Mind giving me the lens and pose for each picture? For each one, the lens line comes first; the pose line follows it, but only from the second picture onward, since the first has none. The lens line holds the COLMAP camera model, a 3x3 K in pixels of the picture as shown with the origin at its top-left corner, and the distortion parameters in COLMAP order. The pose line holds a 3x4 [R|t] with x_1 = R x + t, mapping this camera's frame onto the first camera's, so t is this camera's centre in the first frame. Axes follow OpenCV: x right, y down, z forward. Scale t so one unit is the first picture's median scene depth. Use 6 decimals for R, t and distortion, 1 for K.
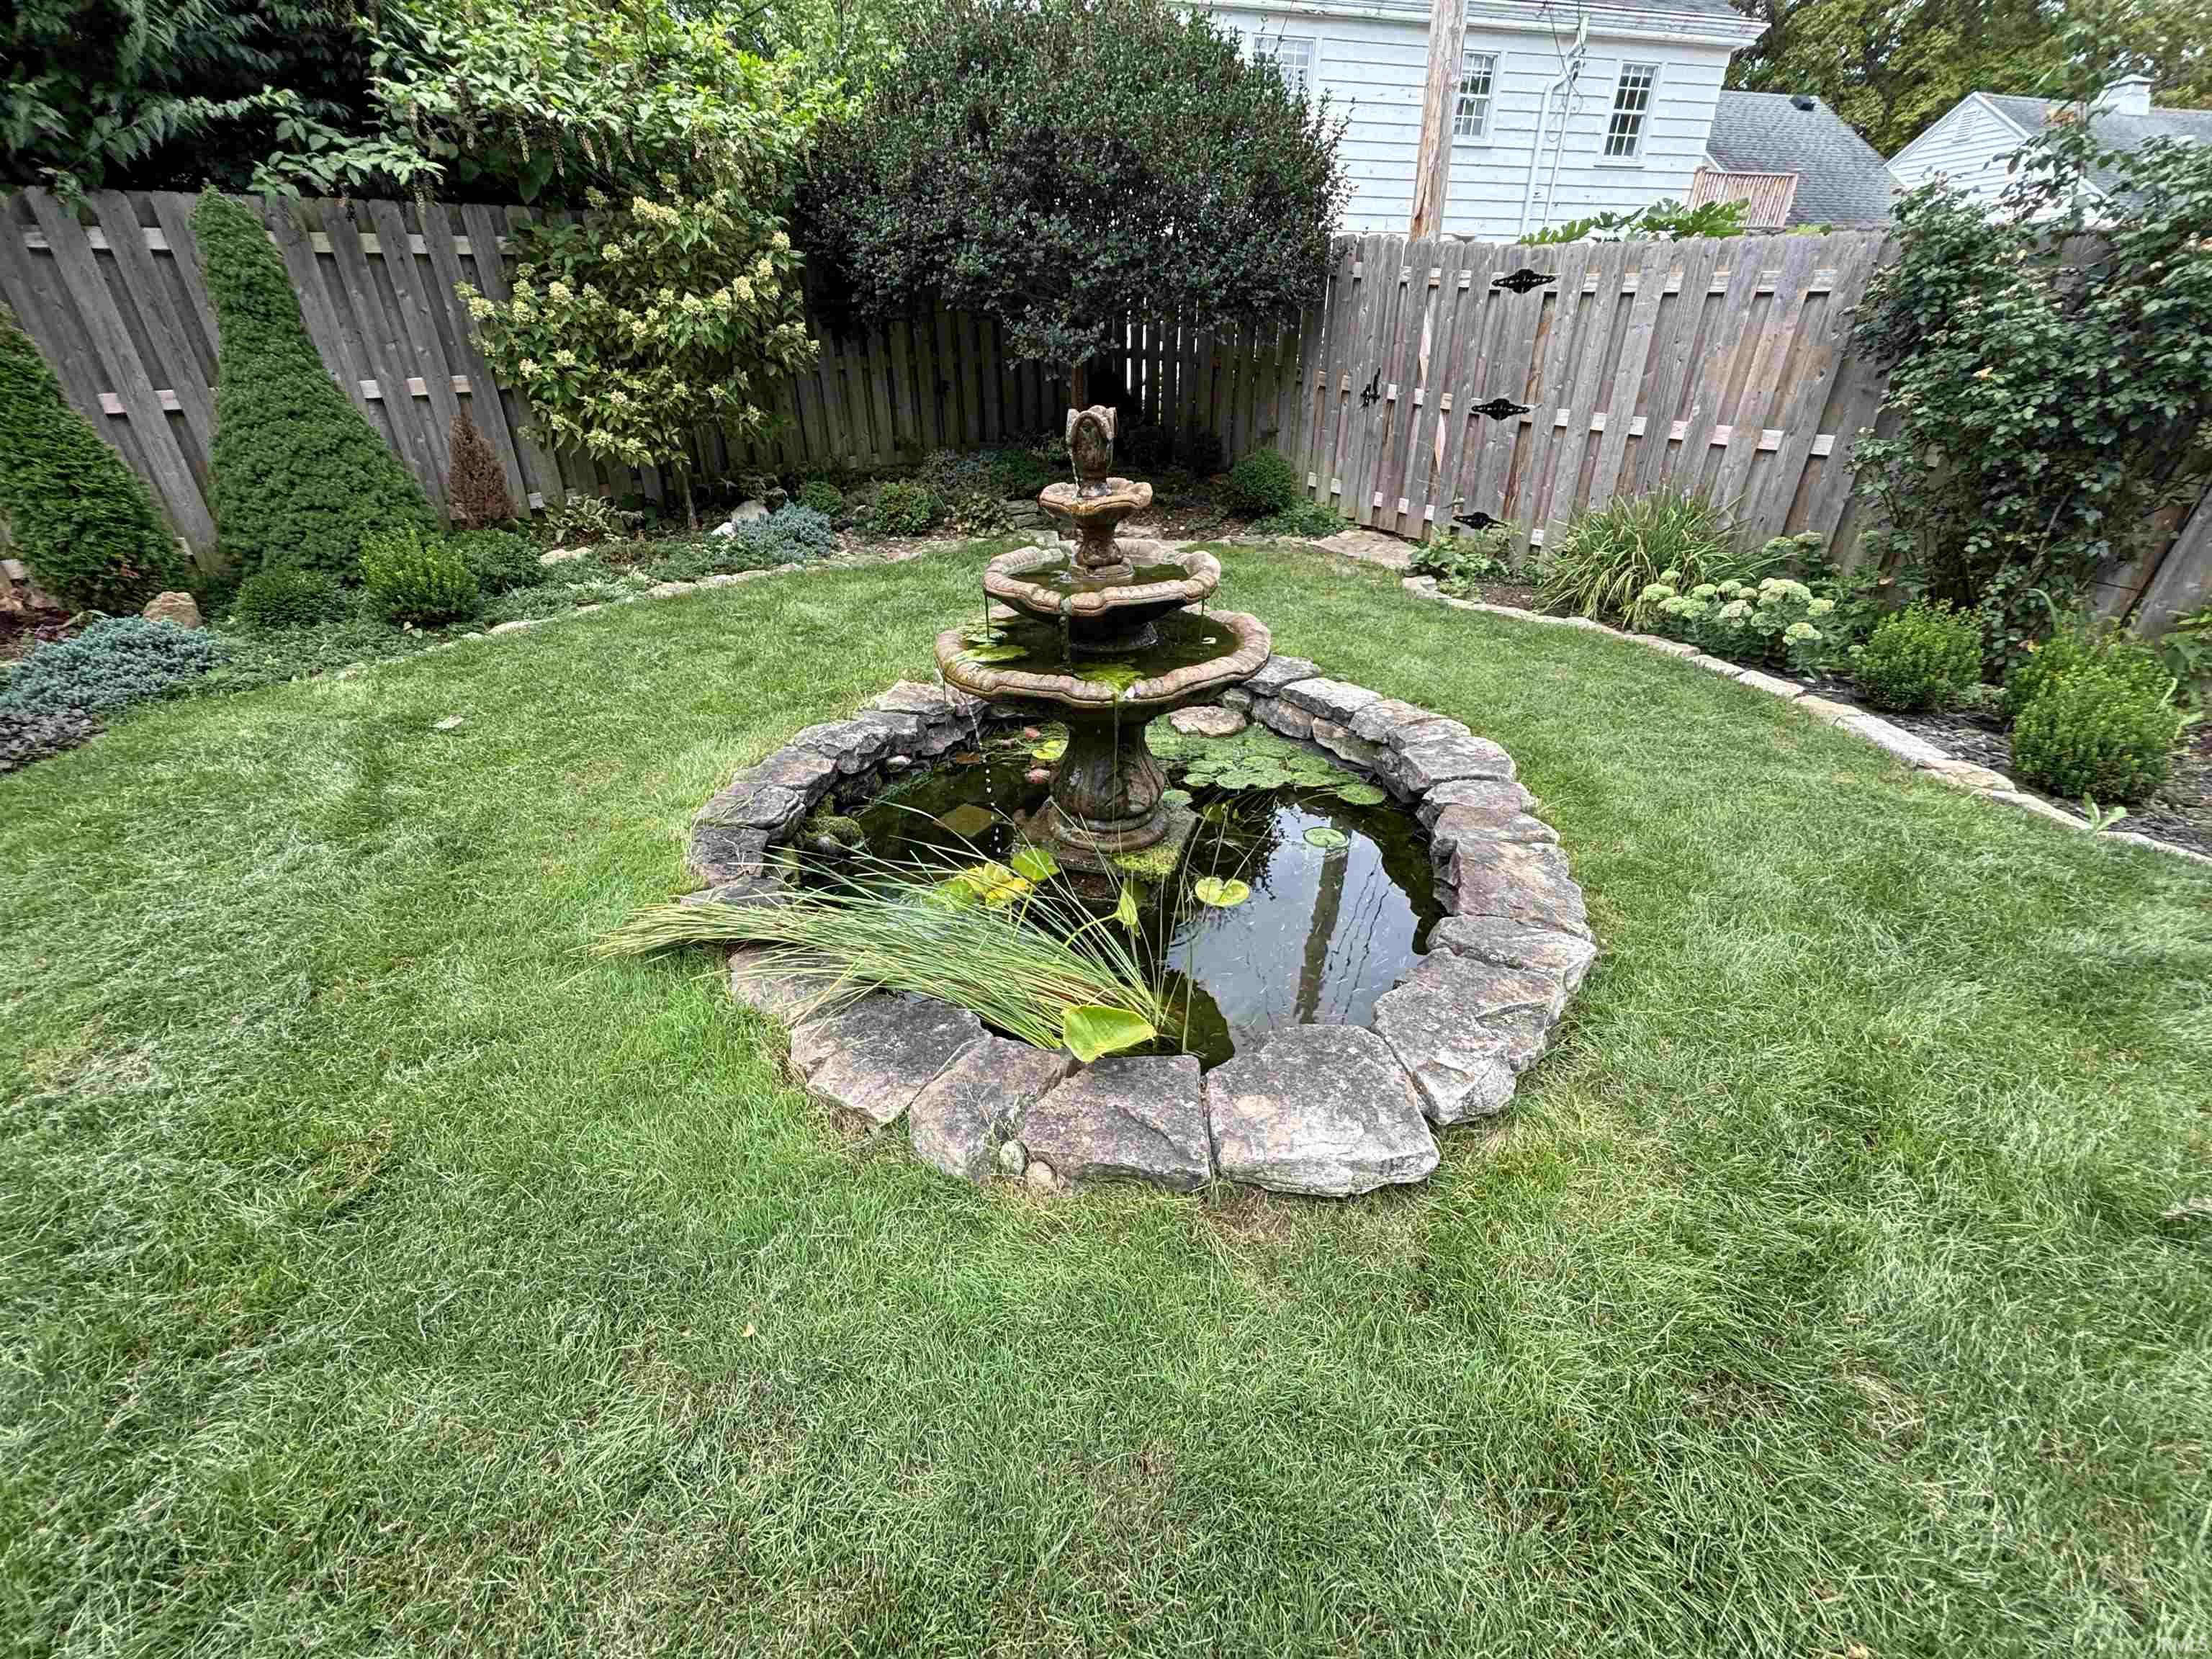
lens RADIAL K [[918.1, 0, 1106.0], [0, 918.1, 829.5], [0, 0, 1]] dist [-0.002293, -0.000048]
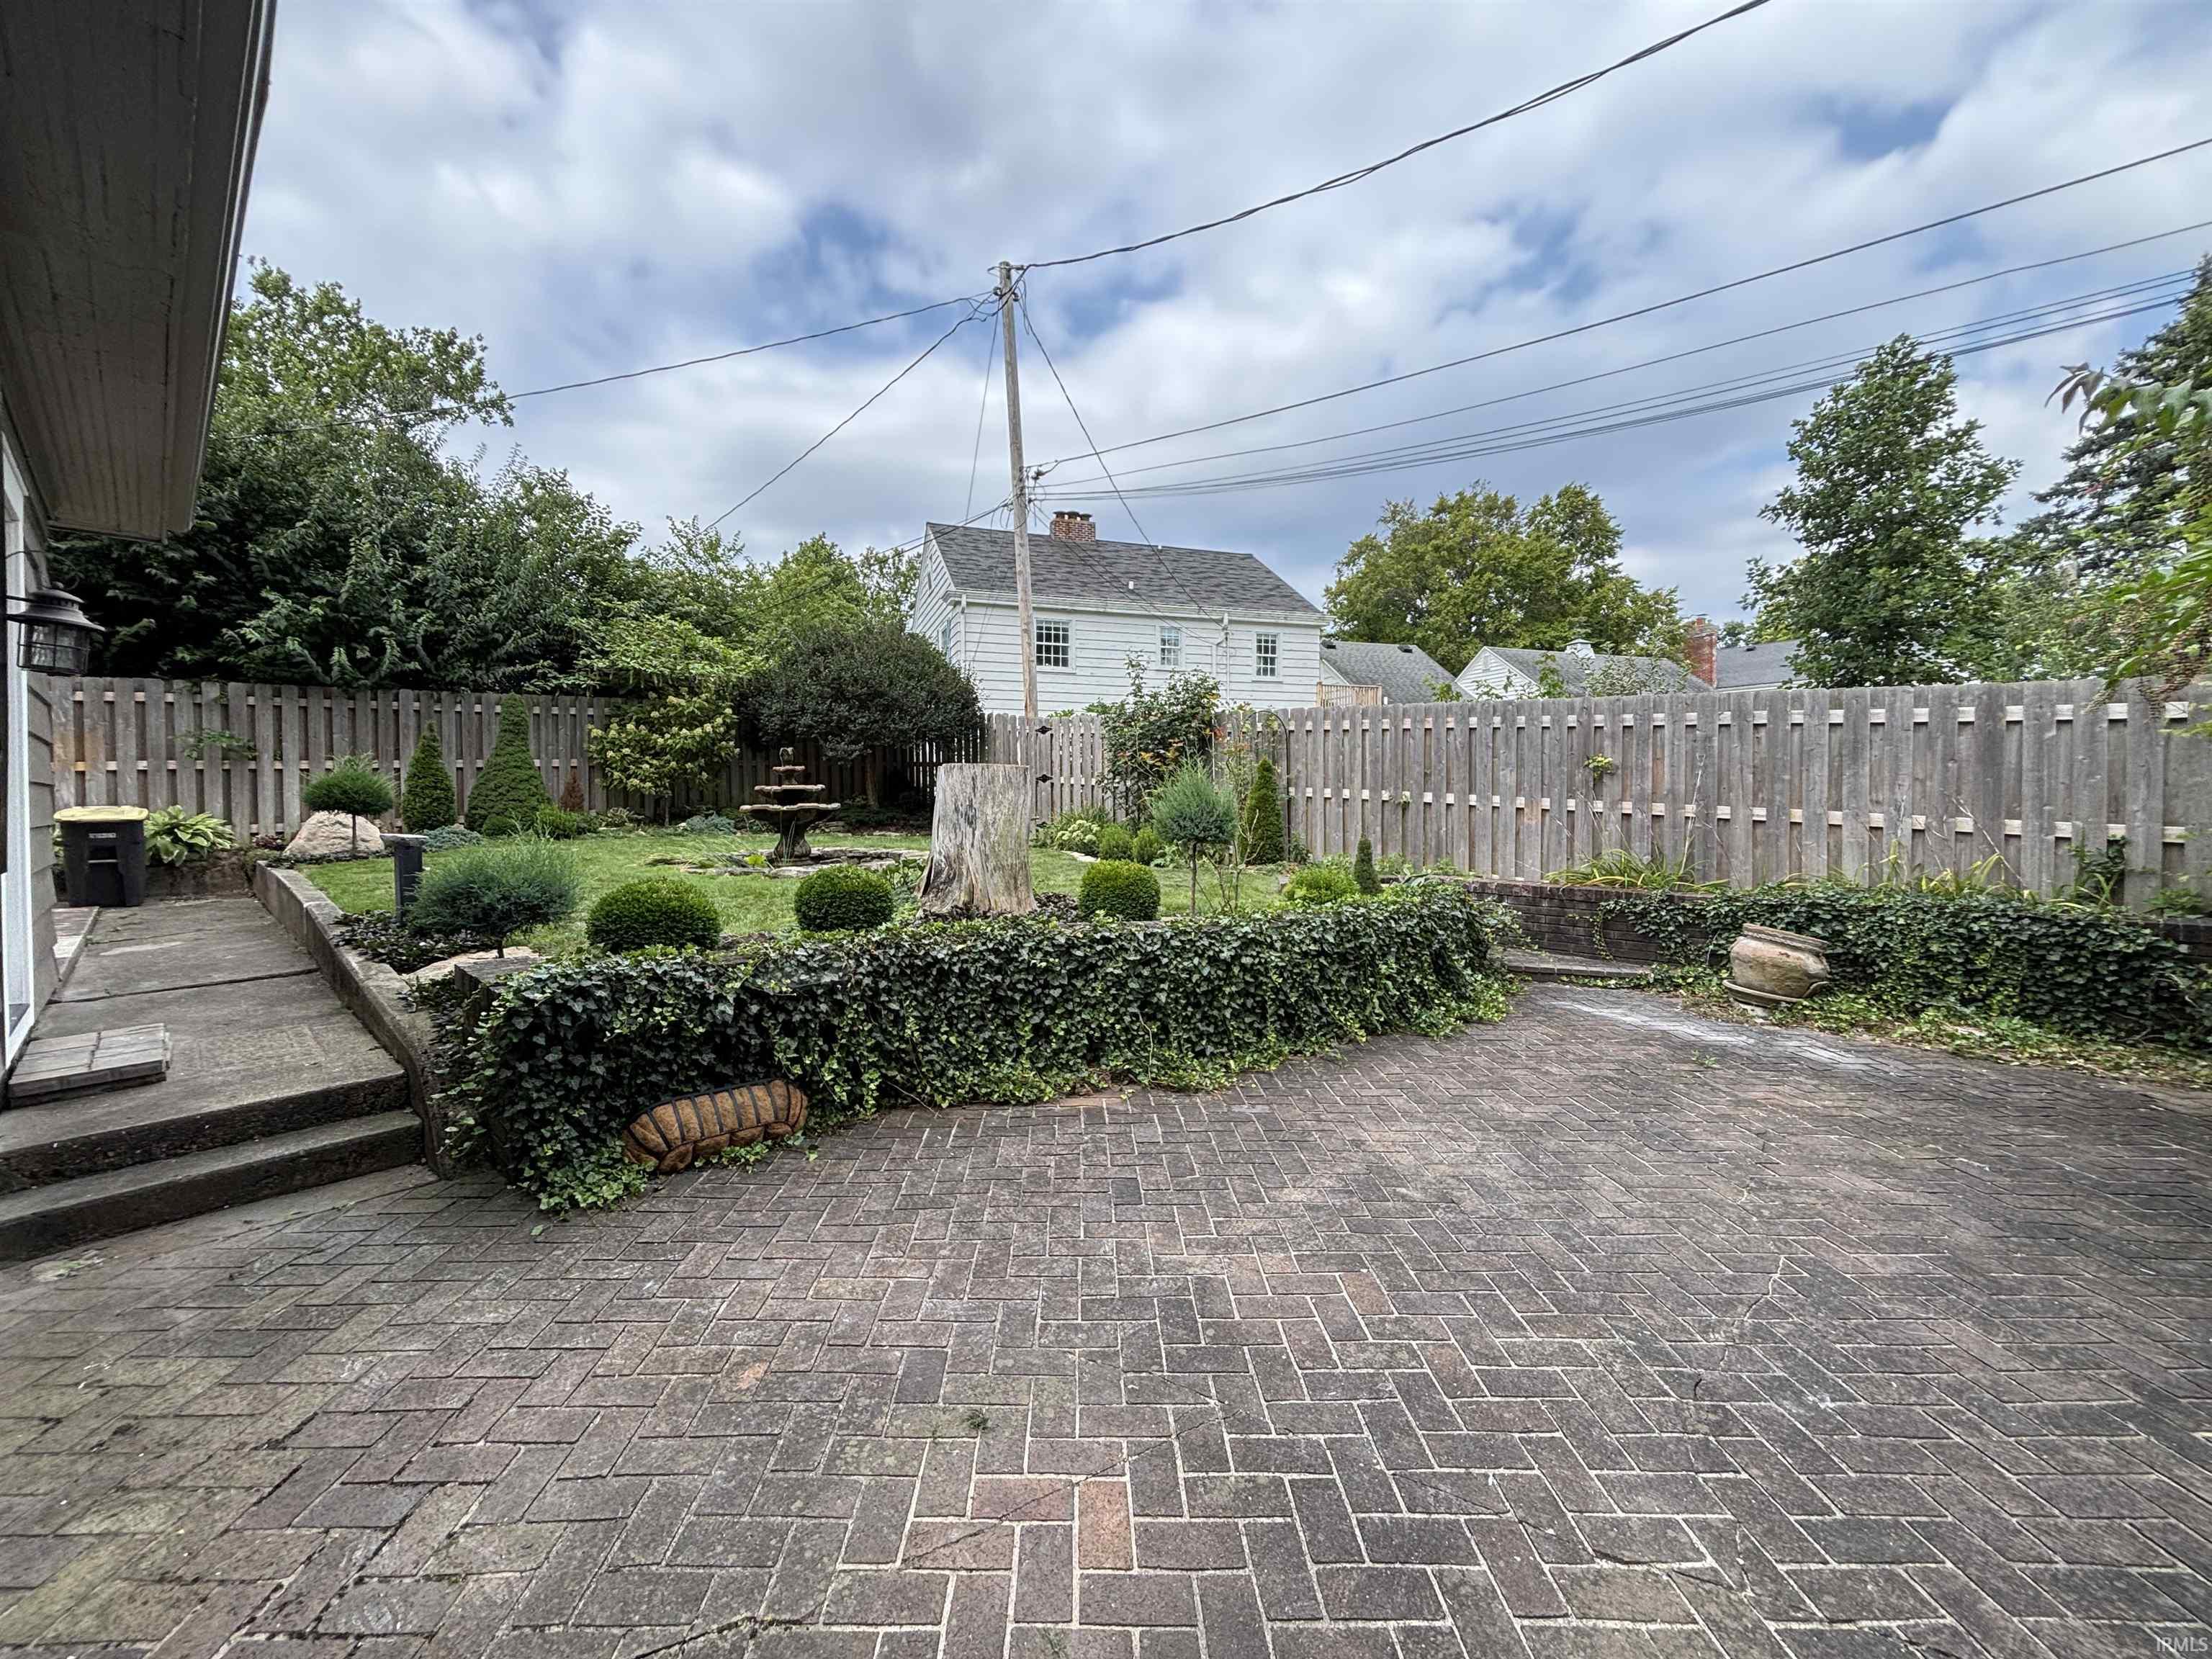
lens RADIAL K [[883.8, 0, 1106.0], [0, 883.8, 829.5], [0, 0, 1]] dist [0.013756, 0.000073]
pose [[0.997977, 0.004330, 0.063428, 0.498749], [0.023348, 0.902999, -0.429009, 0.671300], [-0.059133, 0.429622, 0.901071, -1.040663]]
